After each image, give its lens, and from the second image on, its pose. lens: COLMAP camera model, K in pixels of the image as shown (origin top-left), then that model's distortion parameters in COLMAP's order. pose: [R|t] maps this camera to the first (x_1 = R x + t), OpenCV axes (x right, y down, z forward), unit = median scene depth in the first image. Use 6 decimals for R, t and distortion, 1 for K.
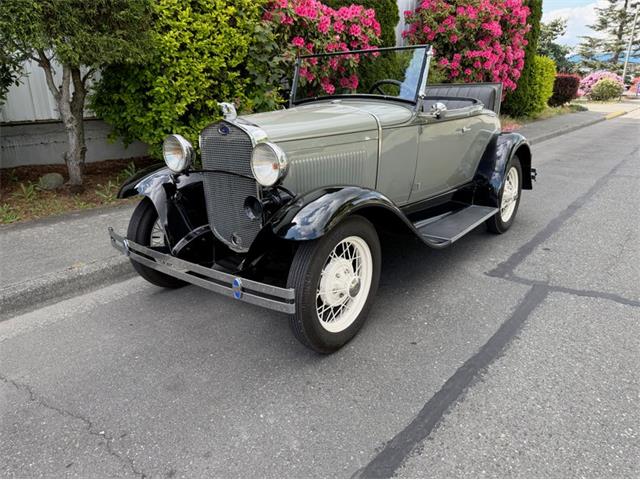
lens RADIAL K [[454.5, 0, 318.1], [0, 454.5, 239.4], [0, 0, 1]] dist [0.014253, -0.022050]
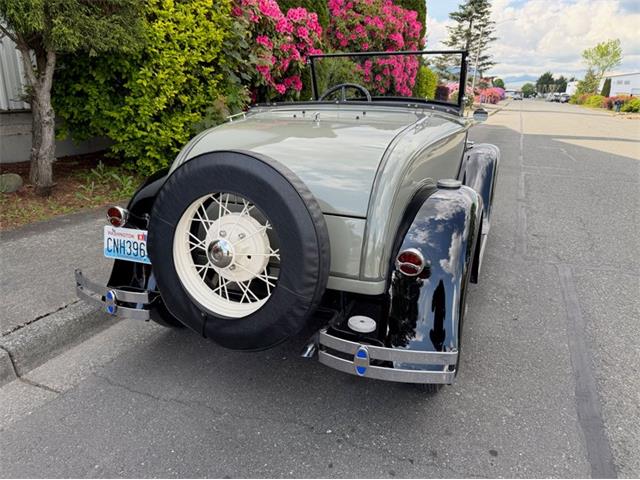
lens RADIAL K [[454.5, 0, 318.1], [0, 454.5, 239.4], [0, 0, 1]] dist [0.014253, -0.022050]
pose [[0.960304, -0.043799, 0.275495, -0.259516], [0.043781, 0.999022, 0.006216, -0.000858], [-0.275497, 0.006092, 0.961282, 0.016324]]
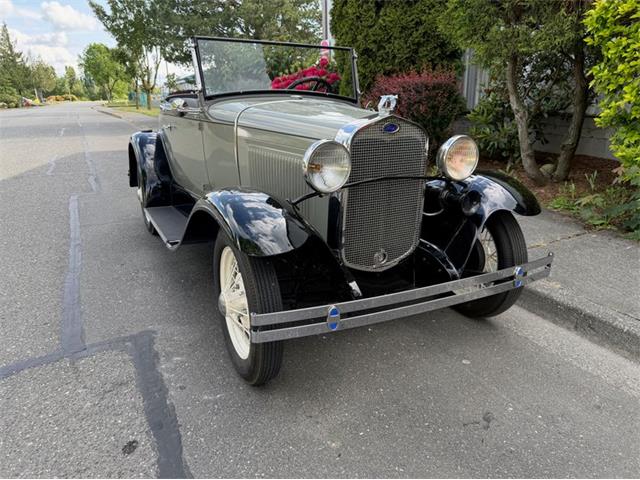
lens RADIAL K [[453.4, 0, 321.8], [0, 453.4, 236.2], [0, 0, 1]] dist [0.024194, -0.034654]
pose [[-0.392999, 0.292084, -0.871917, 0.541441], [-0.276053, 0.866998, 0.414861, -0.280017], [0.877124, 0.403735, -0.260098, 0.859803]]
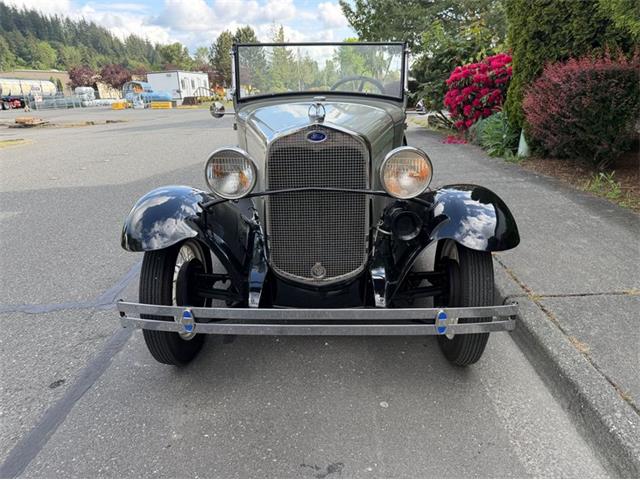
lens RADIAL K [[453.4, 0, 321.8], [0, 453.4, 236.2], [0, 0, 1]] dist [0.024194, -0.034654]
pose [[-0.786322, 0.230295, -0.573290, 0.376320], [-0.152934, 0.826495, 0.541773, -0.347512], [0.598589, 0.513684, -0.614671, 1.040939]]
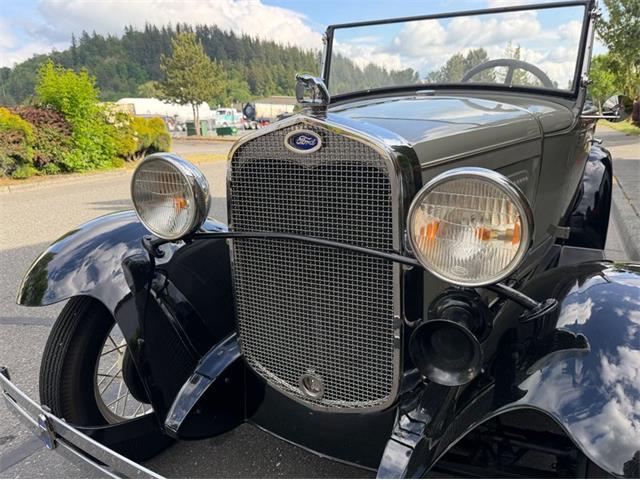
lens RADIAL K [[458.7, 0, 318.6], [0, 458.7, 223.9], [0, 0, 1]] dist [-0.011974, -0.004704]
pose [[-0.981376, 0.090429, -0.169479, 0.181984], [-0.010877, 0.854689, 0.519027, -0.286555], [0.191787, 0.511204, -0.837788, 0.955563]]
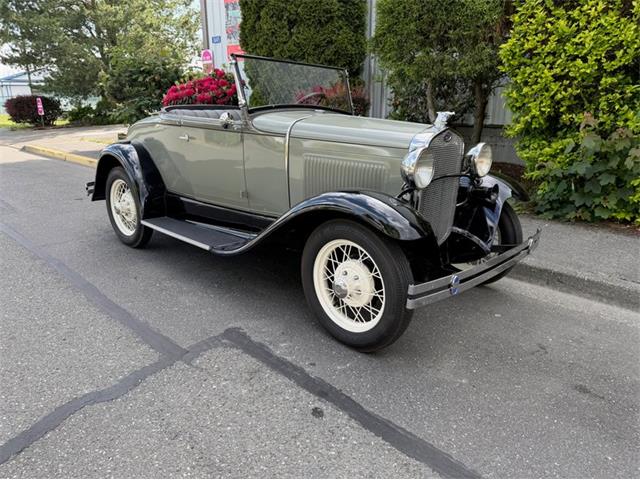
lens RADIAL K [[454.5, 0, 318.1], [0, 454.5, 239.4], [0, 0, 1]] dist [0.014253, -0.022050]
pose [[-0.079787, 0.300778, -0.950351, 0.669259], [-0.319764, 0.895282, 0.310195, -0.225001], [0.944132, 0.328637, 0.024746, 0.665062]]
